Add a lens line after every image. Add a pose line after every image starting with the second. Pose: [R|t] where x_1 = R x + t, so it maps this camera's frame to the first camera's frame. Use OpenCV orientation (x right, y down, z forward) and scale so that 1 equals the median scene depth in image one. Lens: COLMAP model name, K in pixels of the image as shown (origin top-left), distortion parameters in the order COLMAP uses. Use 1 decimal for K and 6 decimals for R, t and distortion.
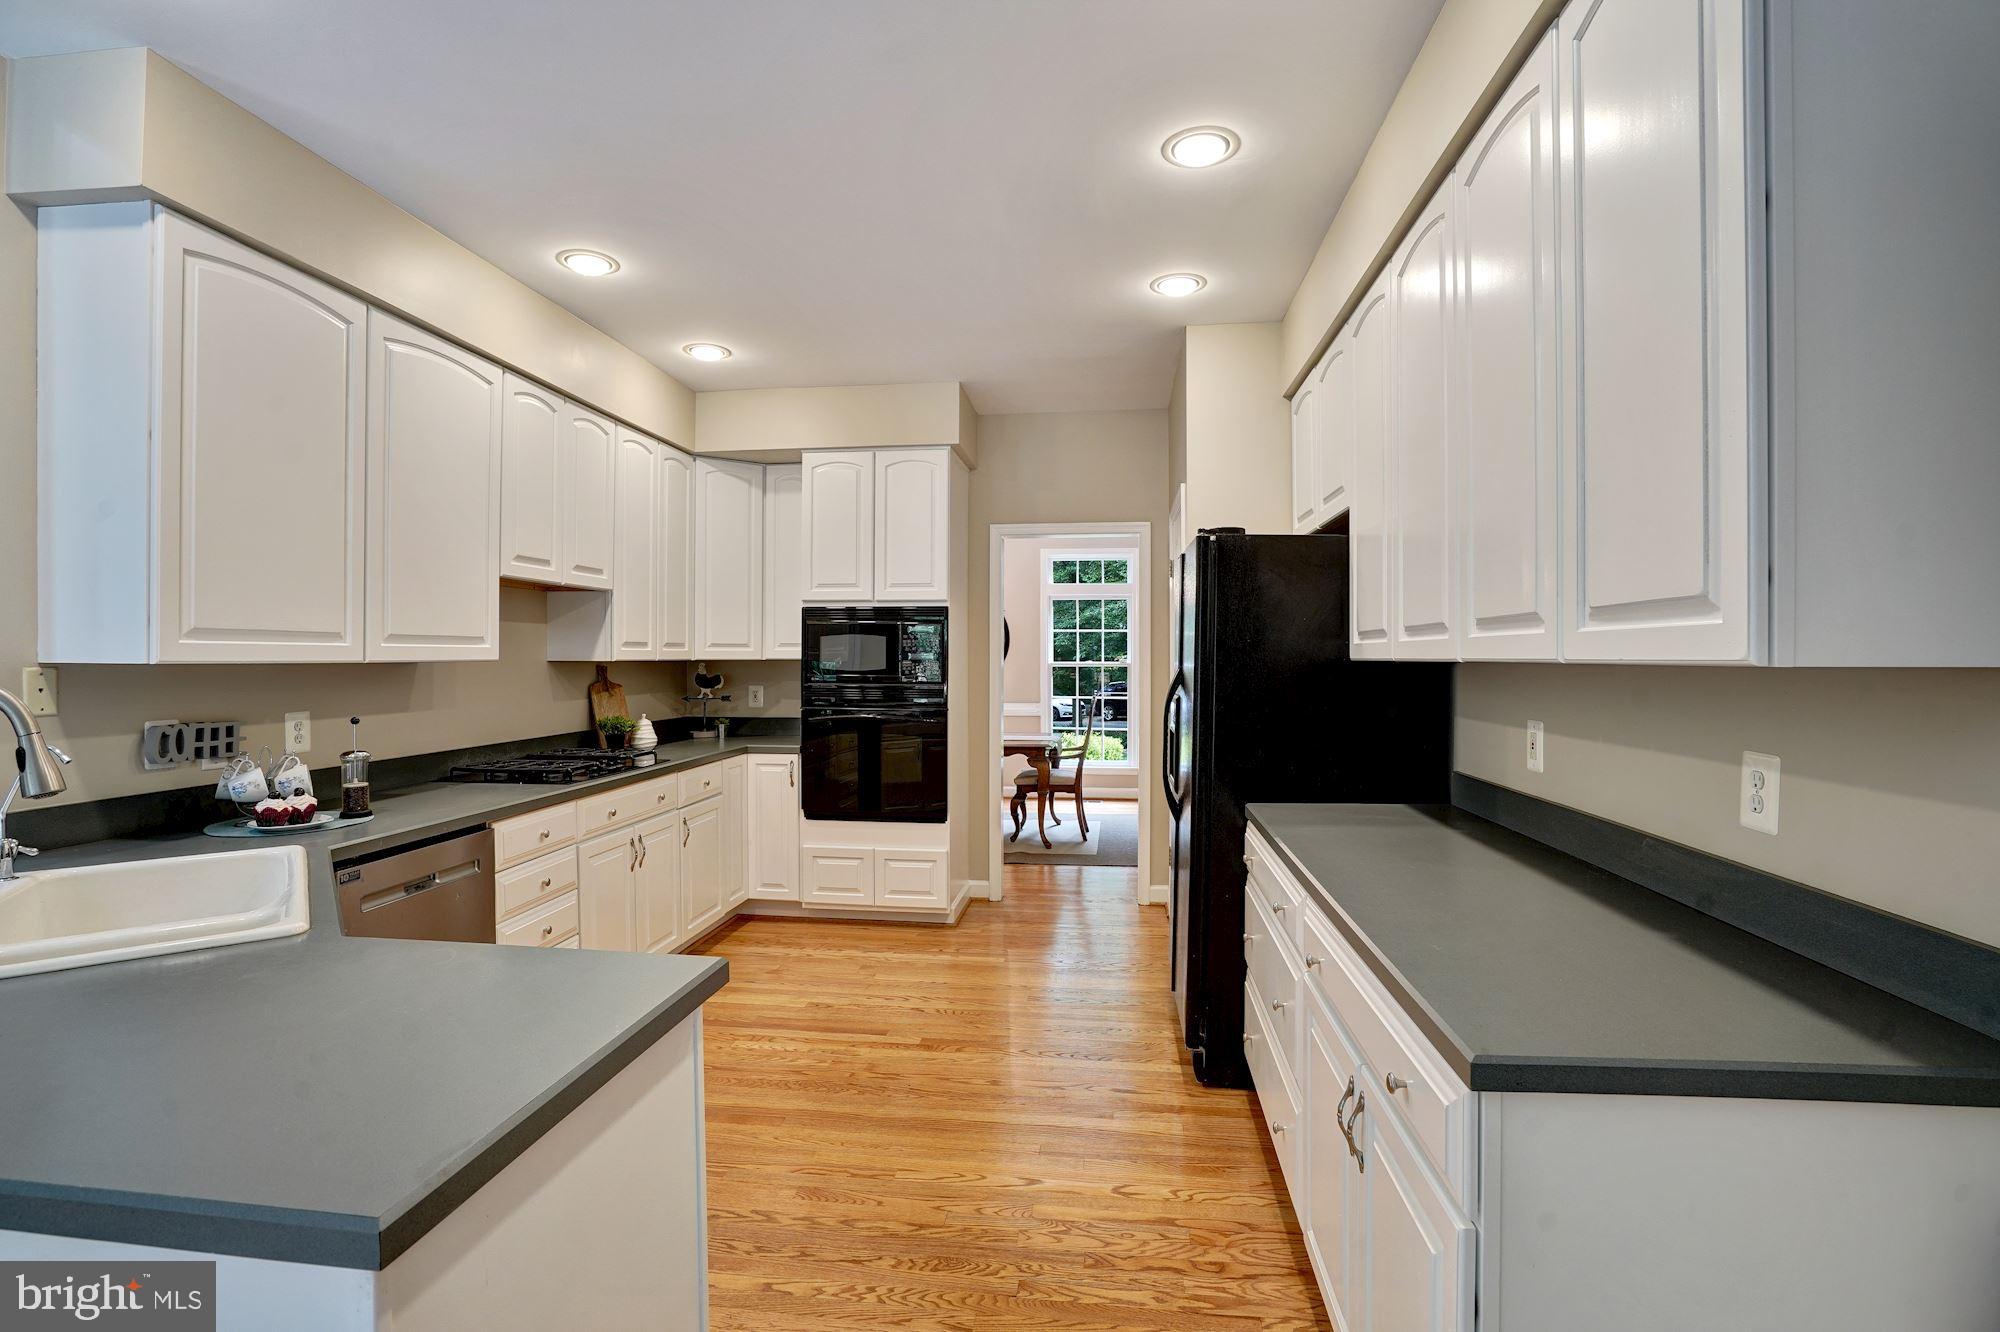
lens RADIAL K [[927.4, 0, 1004.9], [0, 927.4, 661.3], [0, 0, 1]] dist [-0.057470, 0.022211]
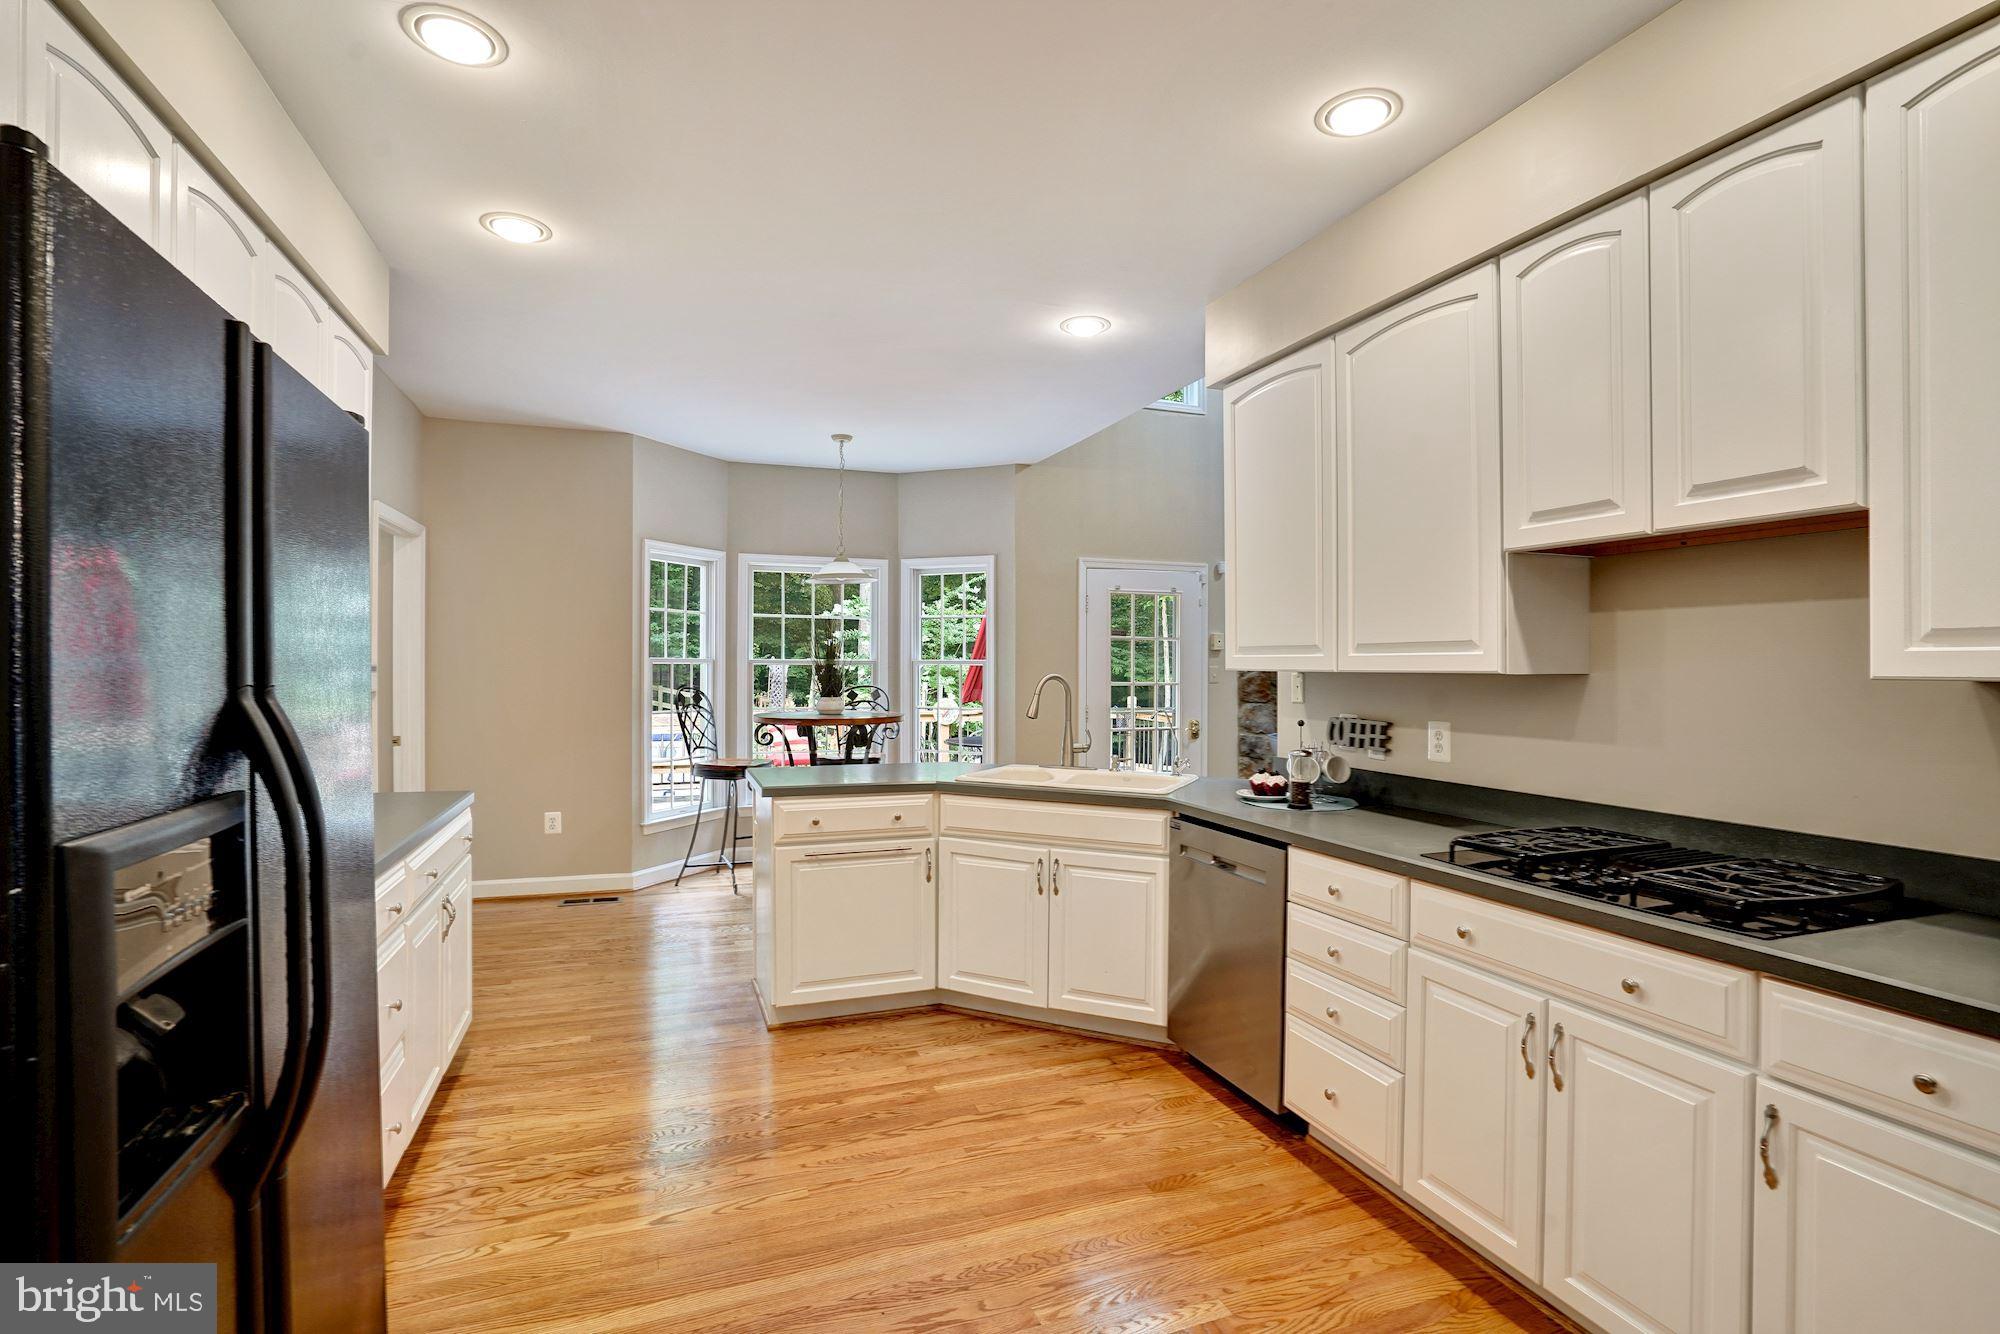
lens RADIAL K [[927.4, 0, 1004.9], [0, 927.4, 662.3], [0, 0, 1]] dist [-0.057470, 0.022211]
pose [[-0.886243, -0.006568, -0.463174, 0.146184], [-0.007786, 0.999969, 0.000718, -0.008547], [0.463155, 0.004243, -0.886267, 1.921927]]
